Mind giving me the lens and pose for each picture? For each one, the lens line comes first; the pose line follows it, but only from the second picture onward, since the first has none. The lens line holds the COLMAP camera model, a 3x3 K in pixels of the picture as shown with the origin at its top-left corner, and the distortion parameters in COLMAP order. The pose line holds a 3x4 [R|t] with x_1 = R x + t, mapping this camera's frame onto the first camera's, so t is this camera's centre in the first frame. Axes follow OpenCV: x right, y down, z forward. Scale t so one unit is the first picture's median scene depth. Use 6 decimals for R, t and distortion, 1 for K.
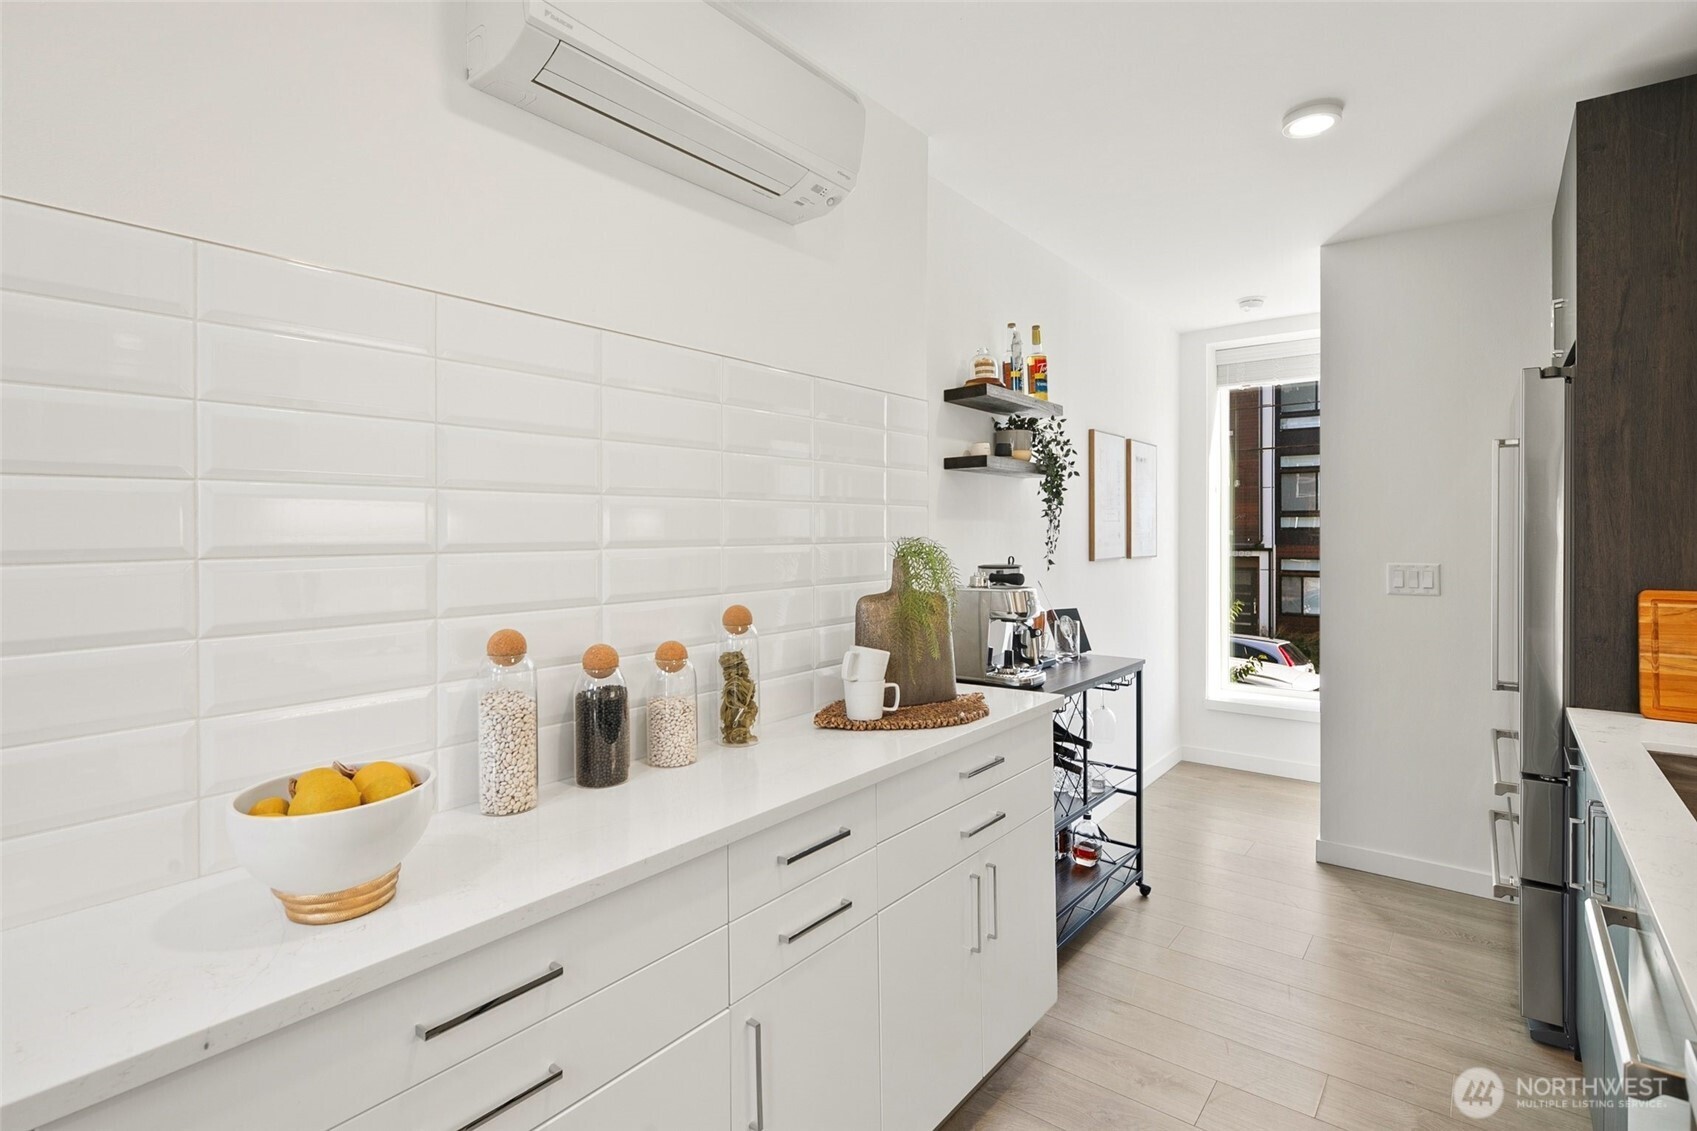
lens RADIAL K [[828.5, 0, 831.9], [0, 828.5, 538.1], [0, 0, 1]] dist [0.005692, -0.005845]
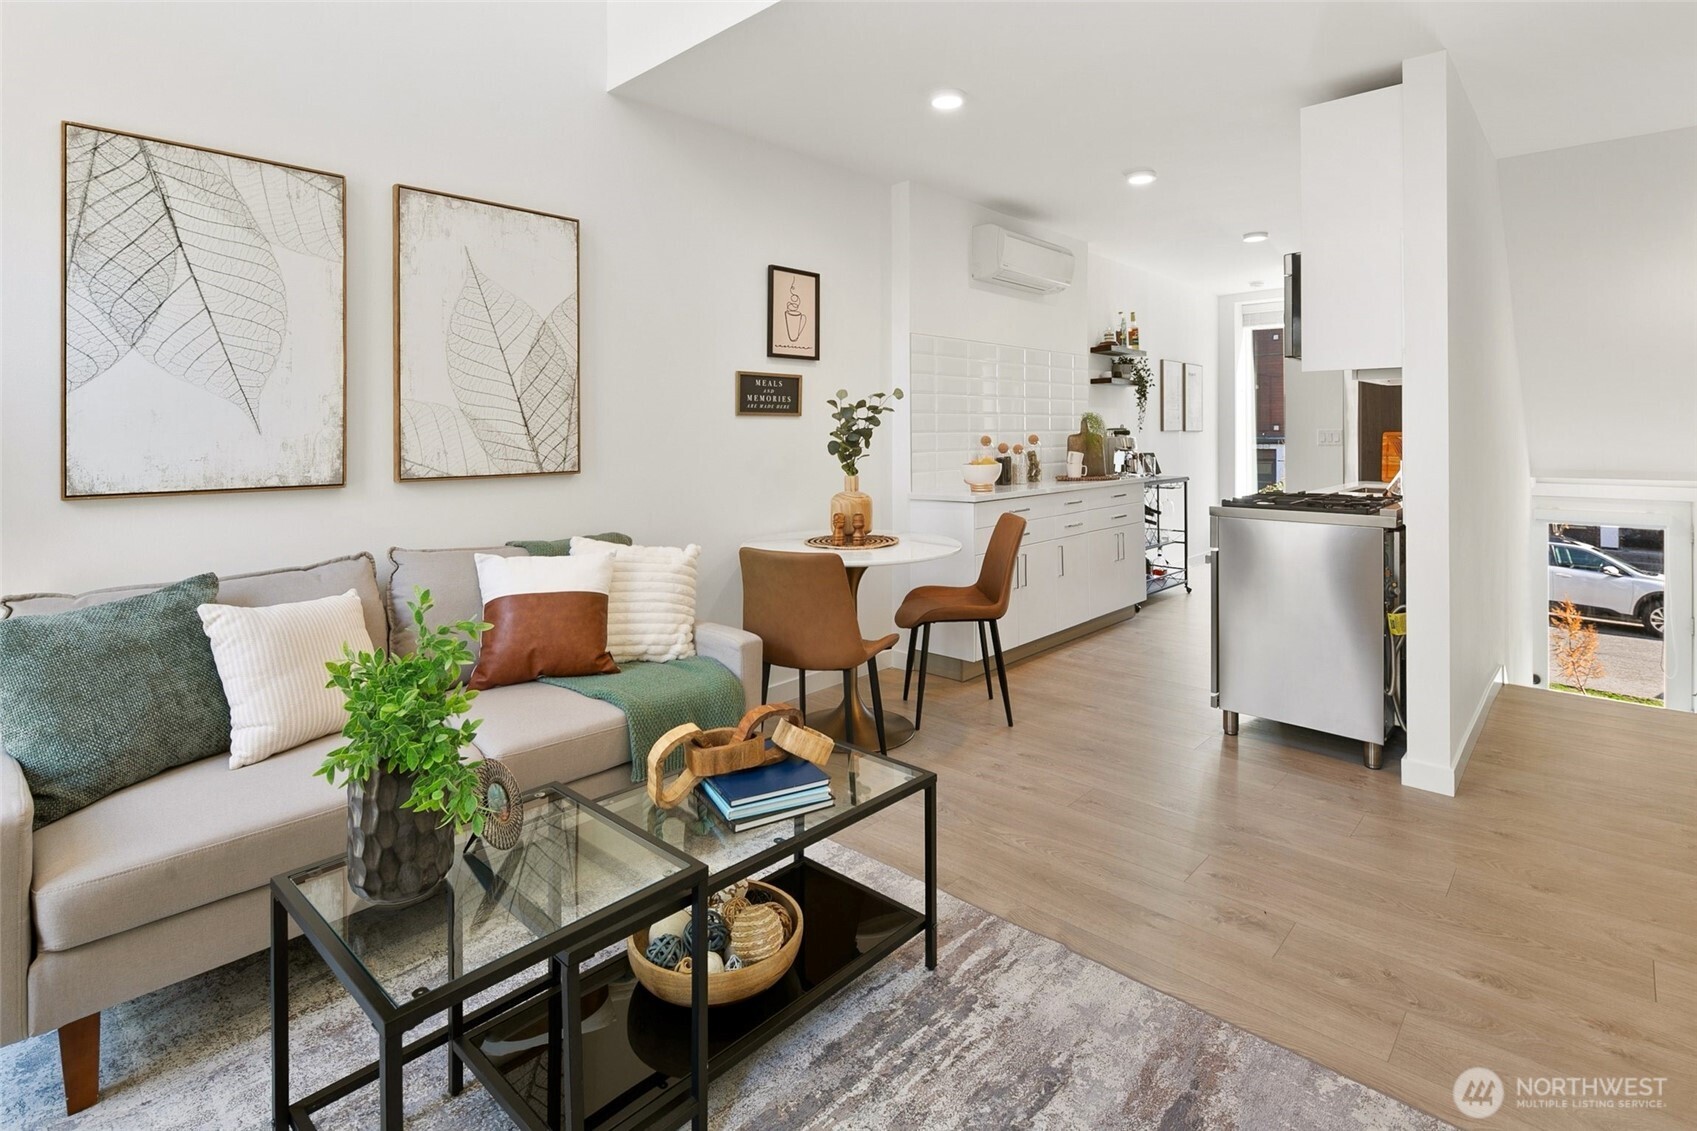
lens RADIAL K [[828.5, 0, 829.3], [0, 828.5, 429.9], [0, 0, 1]] dist [0.005692, -0.005845]
pose [[0.996434, -0.001161, -0.084365, -0.360950], [0.000442, 0.999963, -0.008540, 0.054817], [0.084372, 0.008472, 0.996398, -1.209599]]
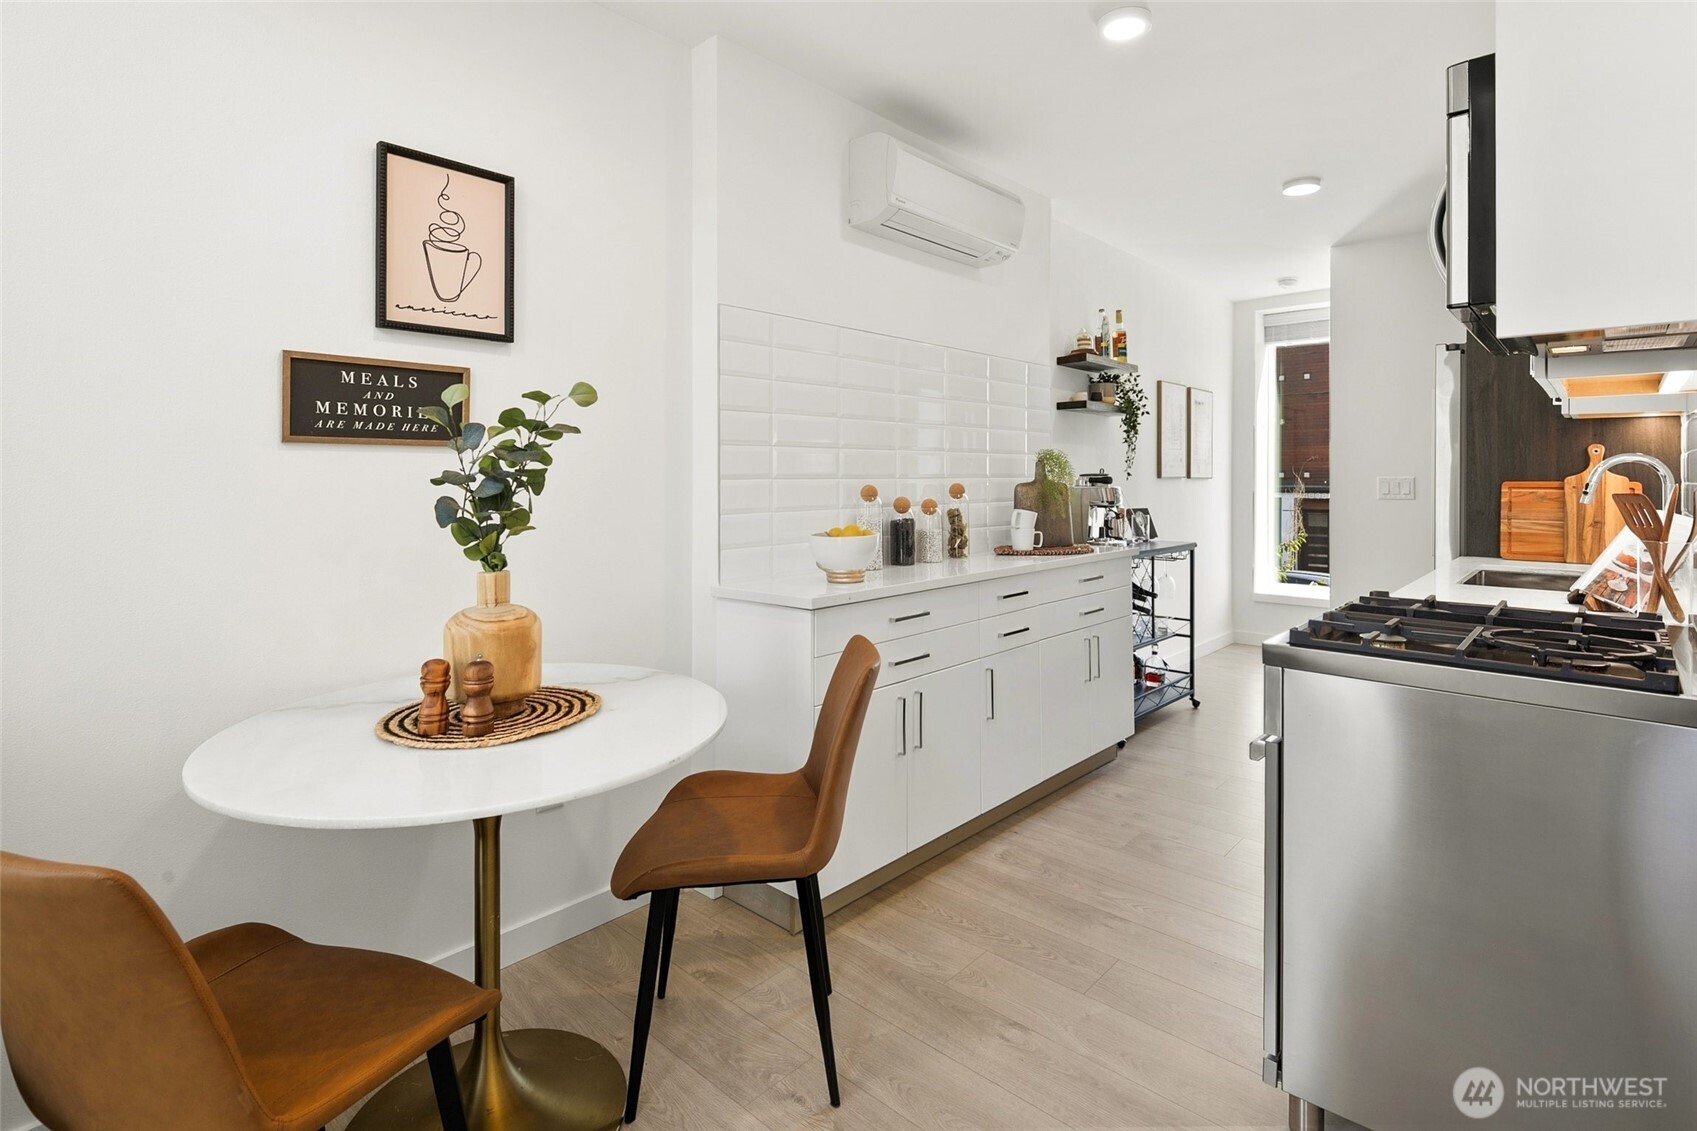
lens RADIAL K [[828.5, 0, 828.7], [0, 828.5, 478.6], [0, 0, 1]] dist [0.005692, -0.005845]
pose [[0.996708, 0.003446, -0.081001, -0.154364], [-0.003815, 0.999983, -0.004402, 0.049569], [0.080985, 0.004697, 0.996704, -0.529079]]
